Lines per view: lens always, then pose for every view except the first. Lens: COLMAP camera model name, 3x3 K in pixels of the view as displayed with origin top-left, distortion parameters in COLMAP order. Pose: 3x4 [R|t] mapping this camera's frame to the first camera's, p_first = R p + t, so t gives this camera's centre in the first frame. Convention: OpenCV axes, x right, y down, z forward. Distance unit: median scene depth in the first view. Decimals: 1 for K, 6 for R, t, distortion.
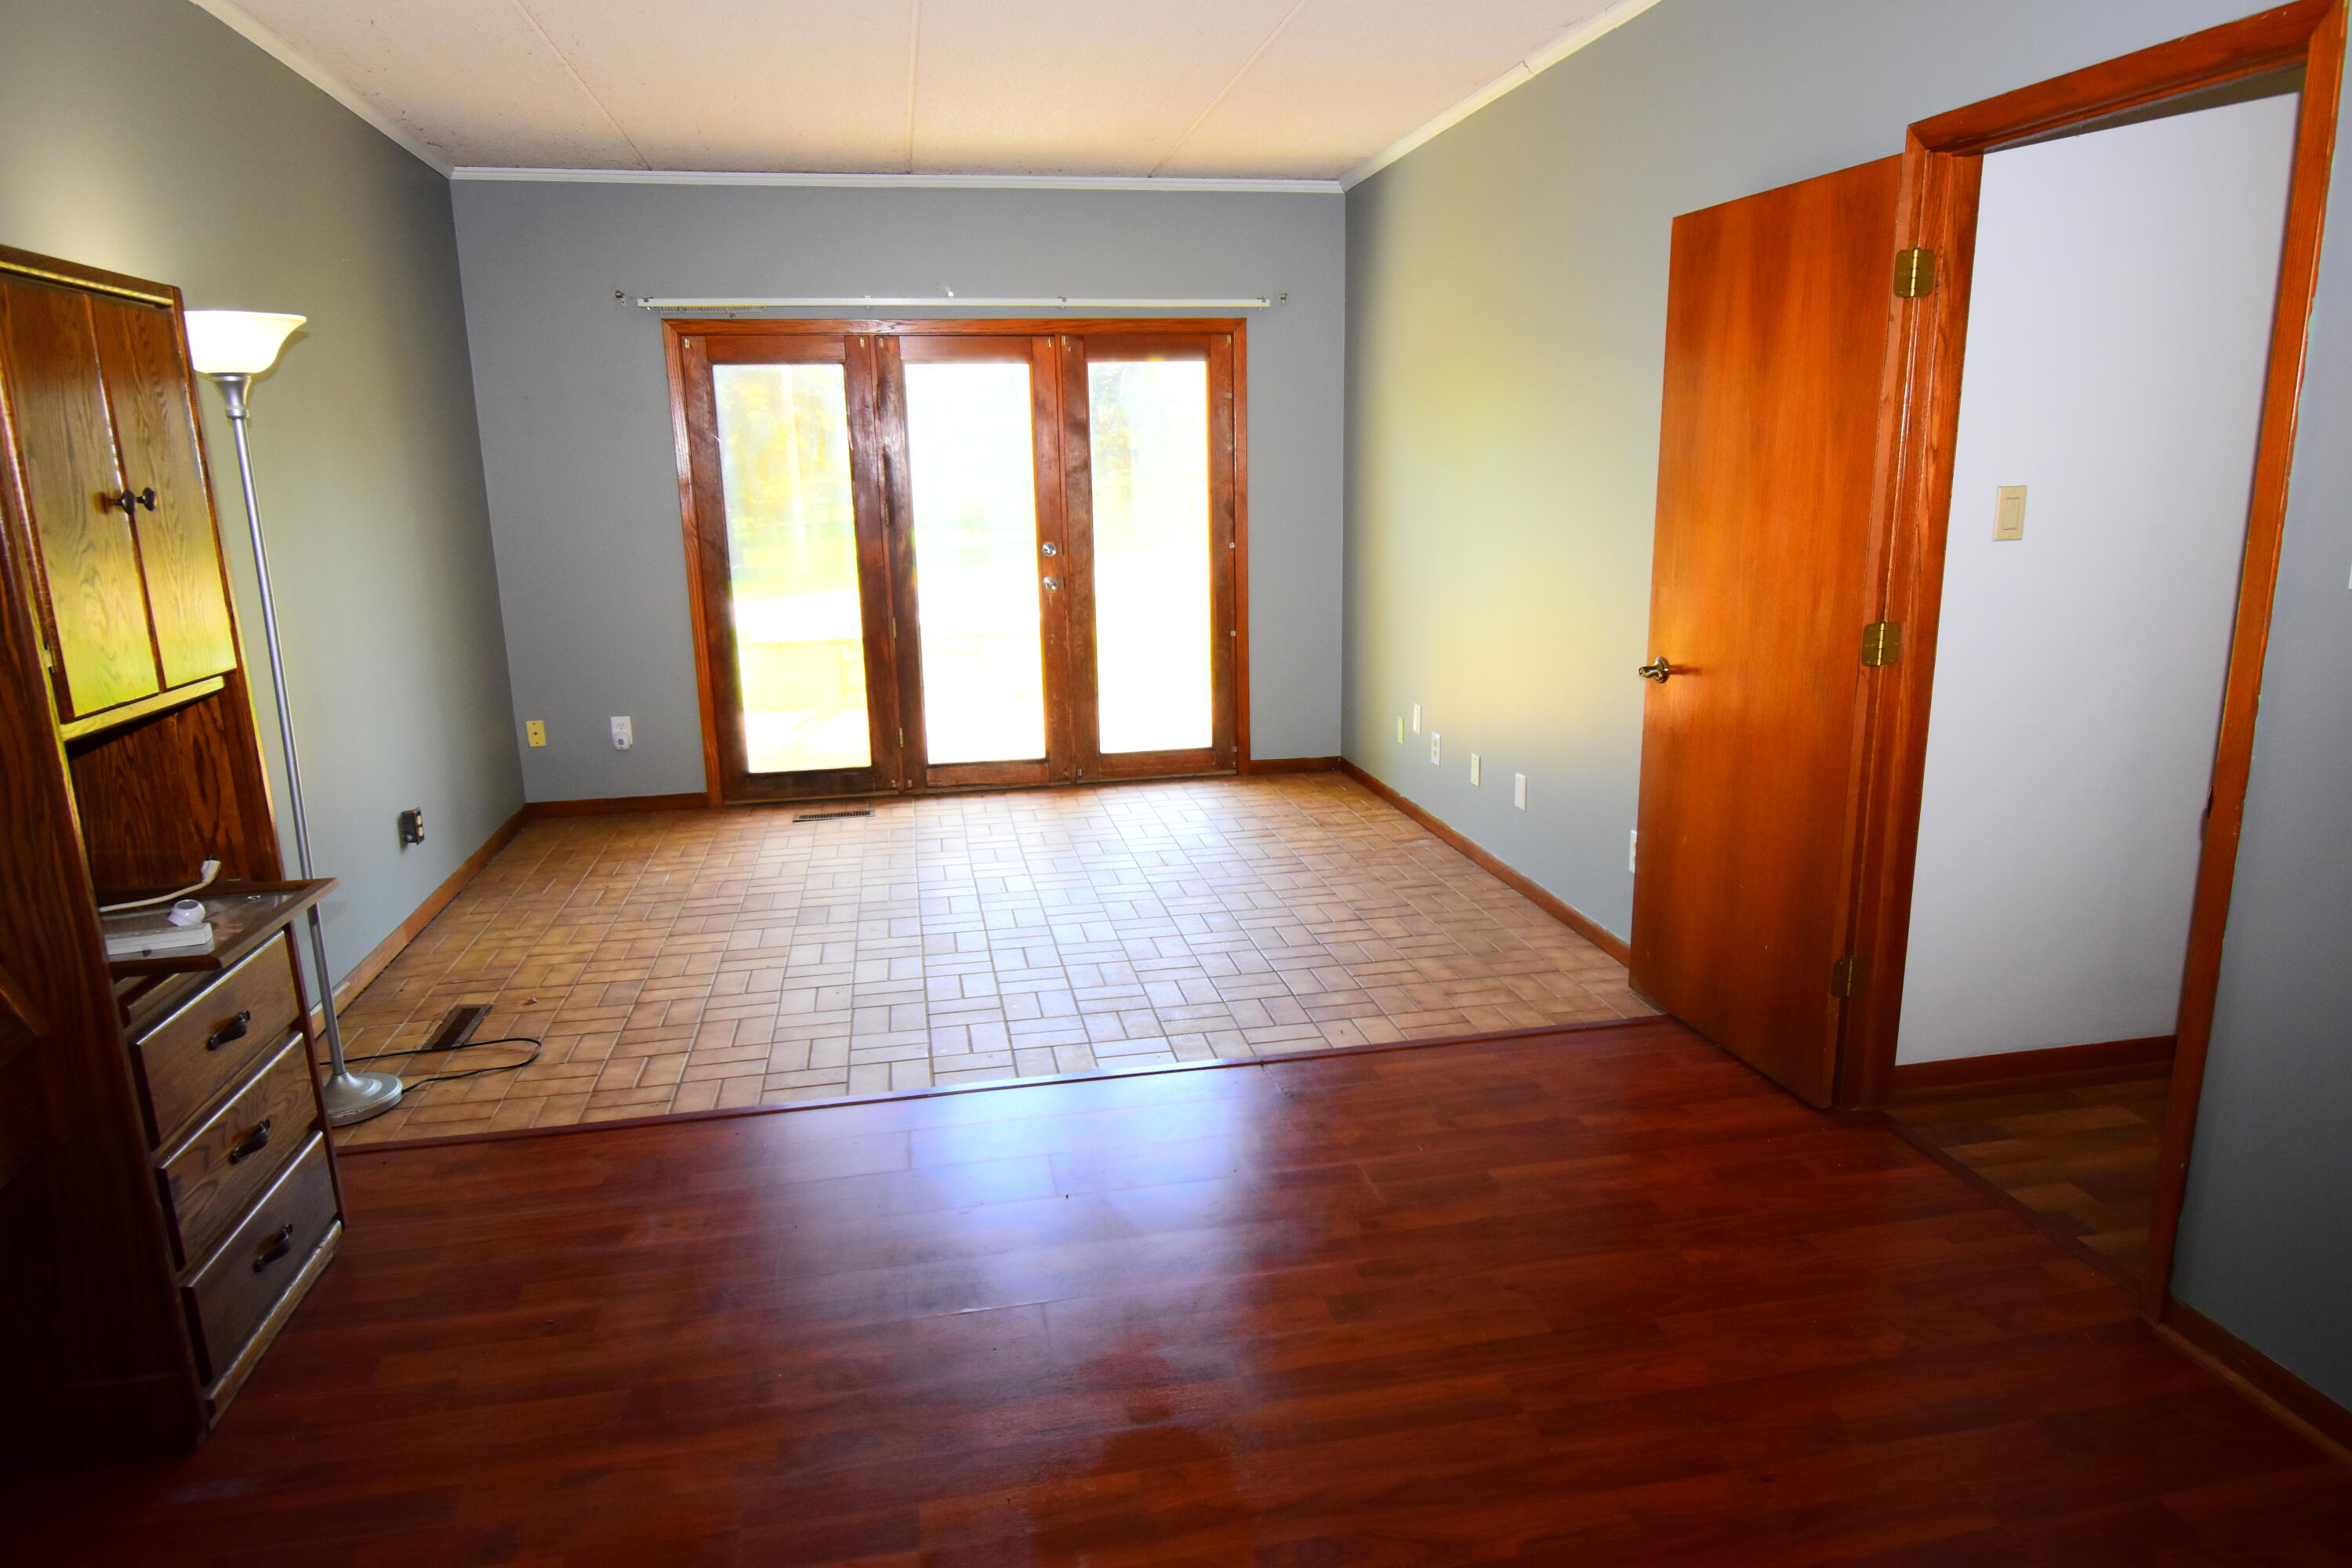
lens RADIAL K [[1437.7, 0, 1173.4], [0, 1437.7, 793.1], [0, 0, 1]] dist [0.015741, -0.001929]
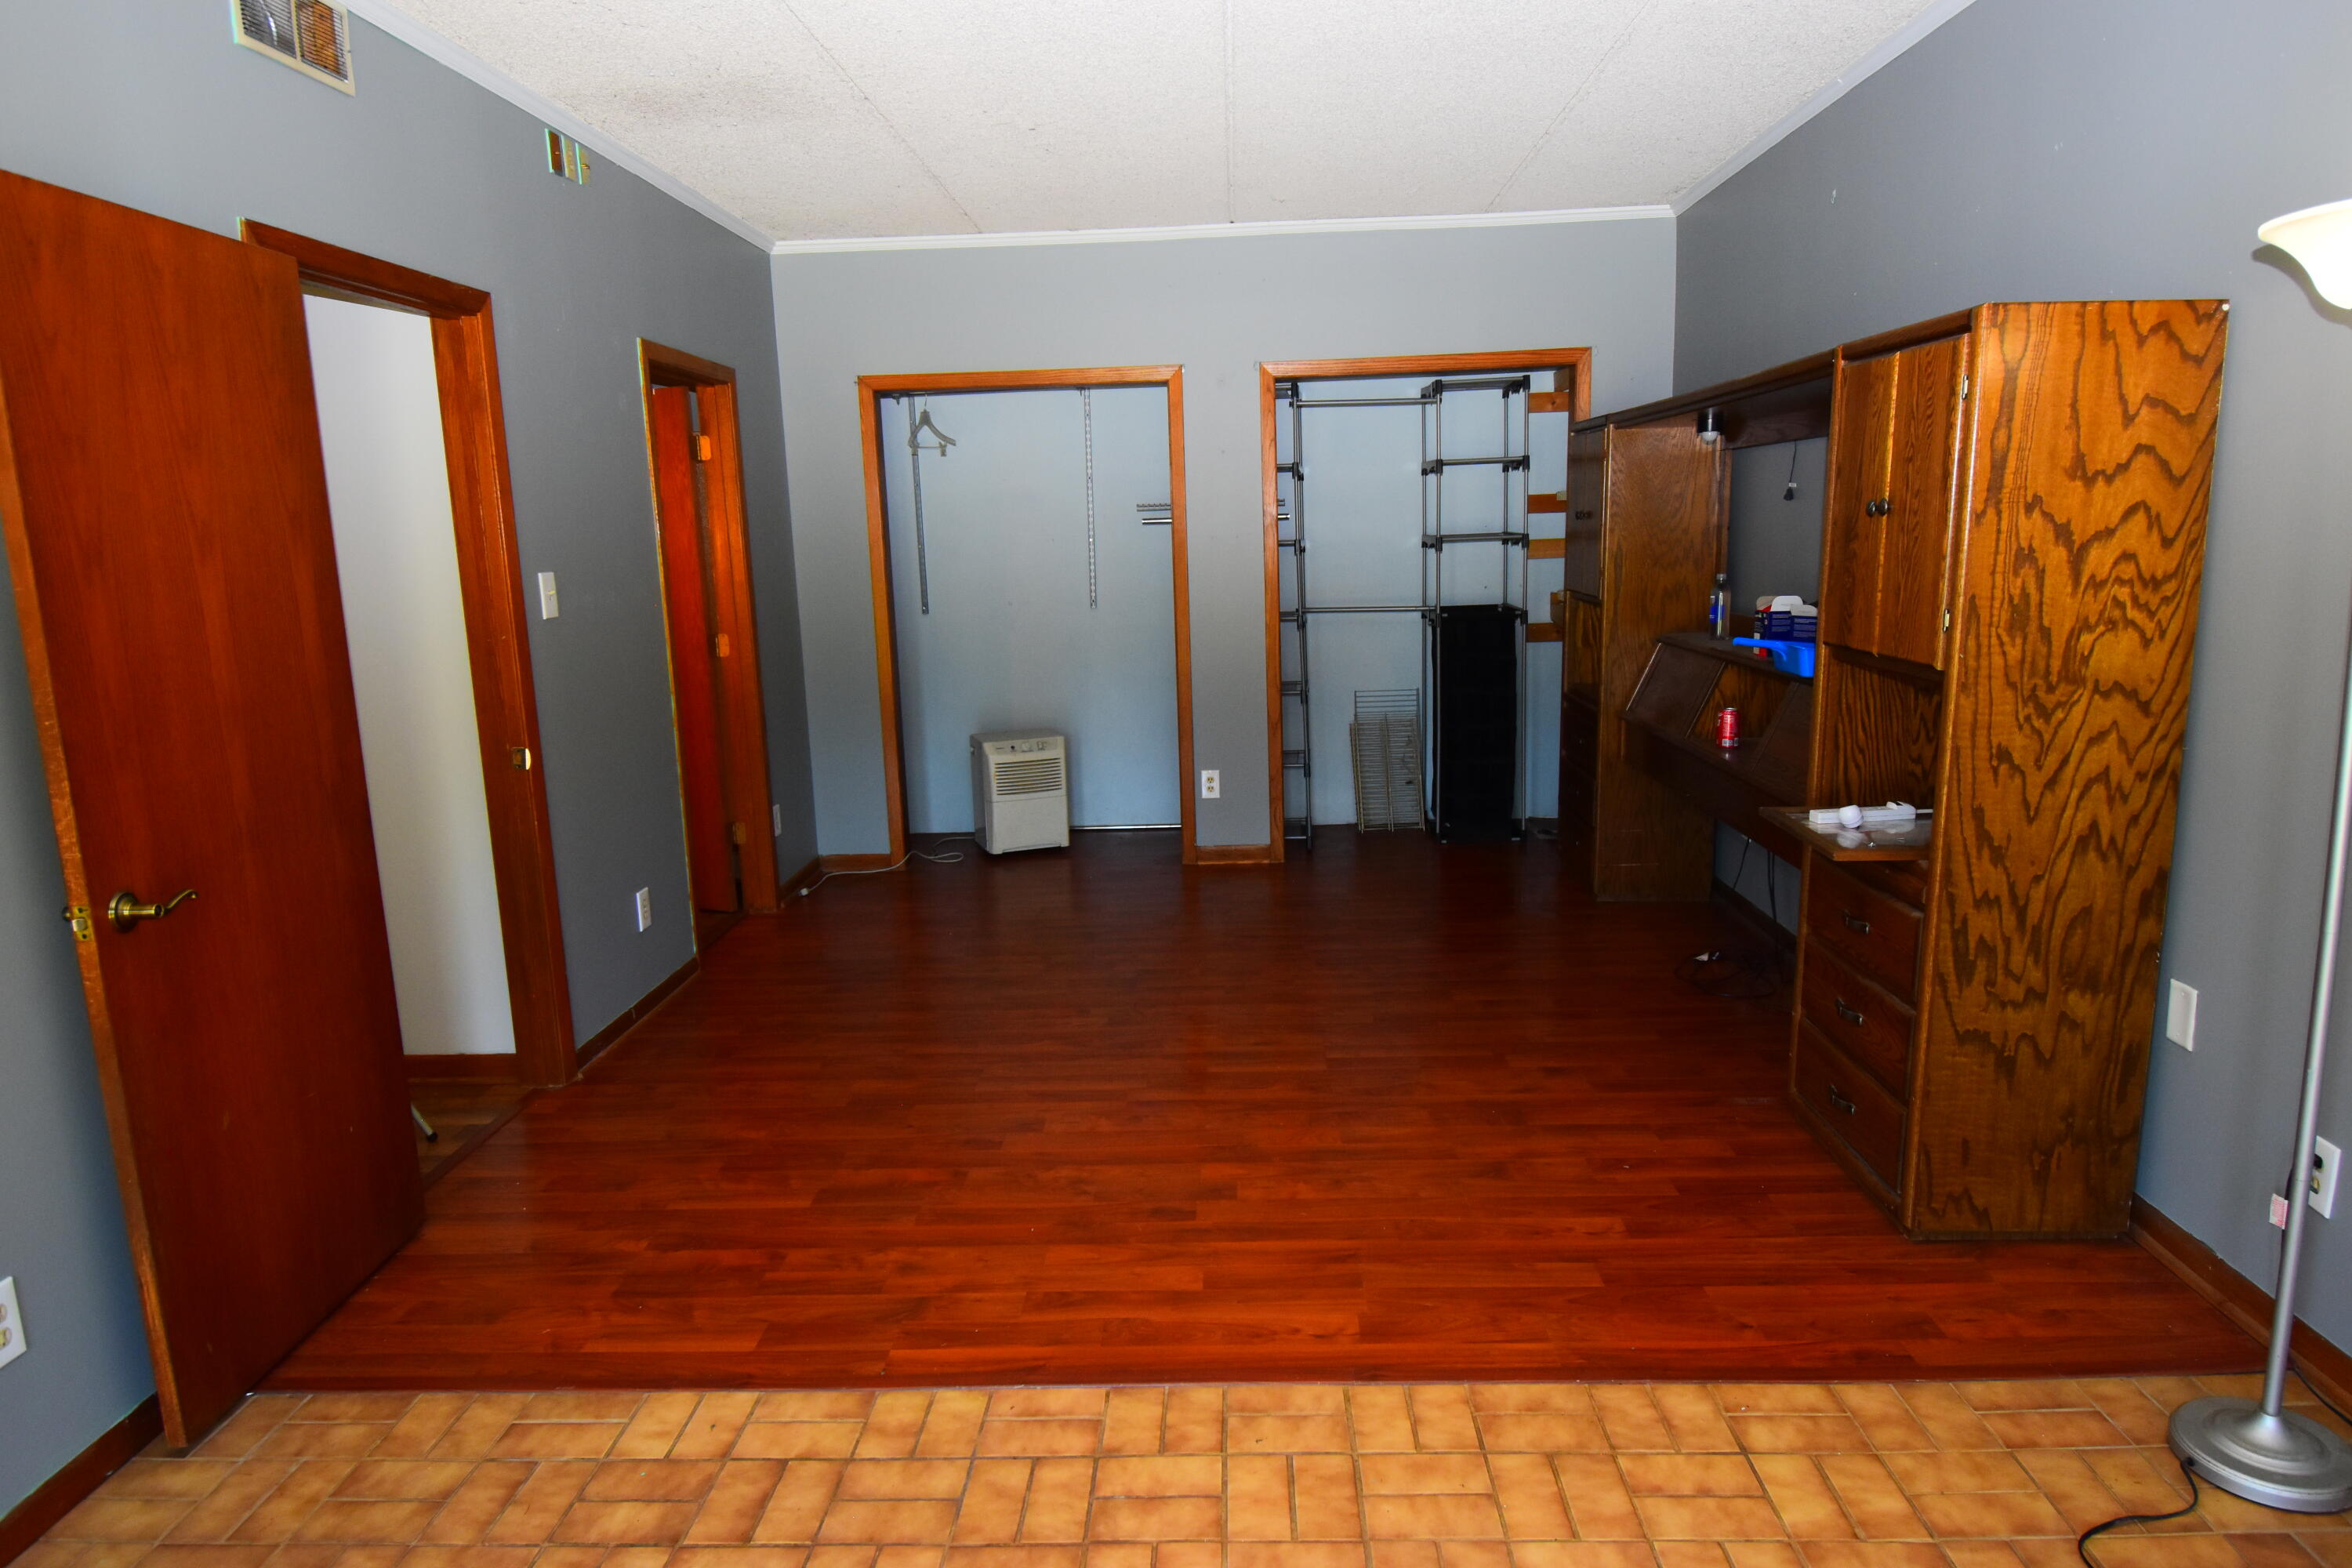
lens RADIAL K [[1437.7, 0, 1178.5], [0, 1437.7, 779.6], [0, 0, 1]] dist [0.015741, -0.001929]
pose [[-0.972998, 0.007027, 0.230705, -0.244987], [0.097870, 0.917791, 0.384813, -0.341146], [-0.209035, 0.397002, -0.893697, 1.493611]]
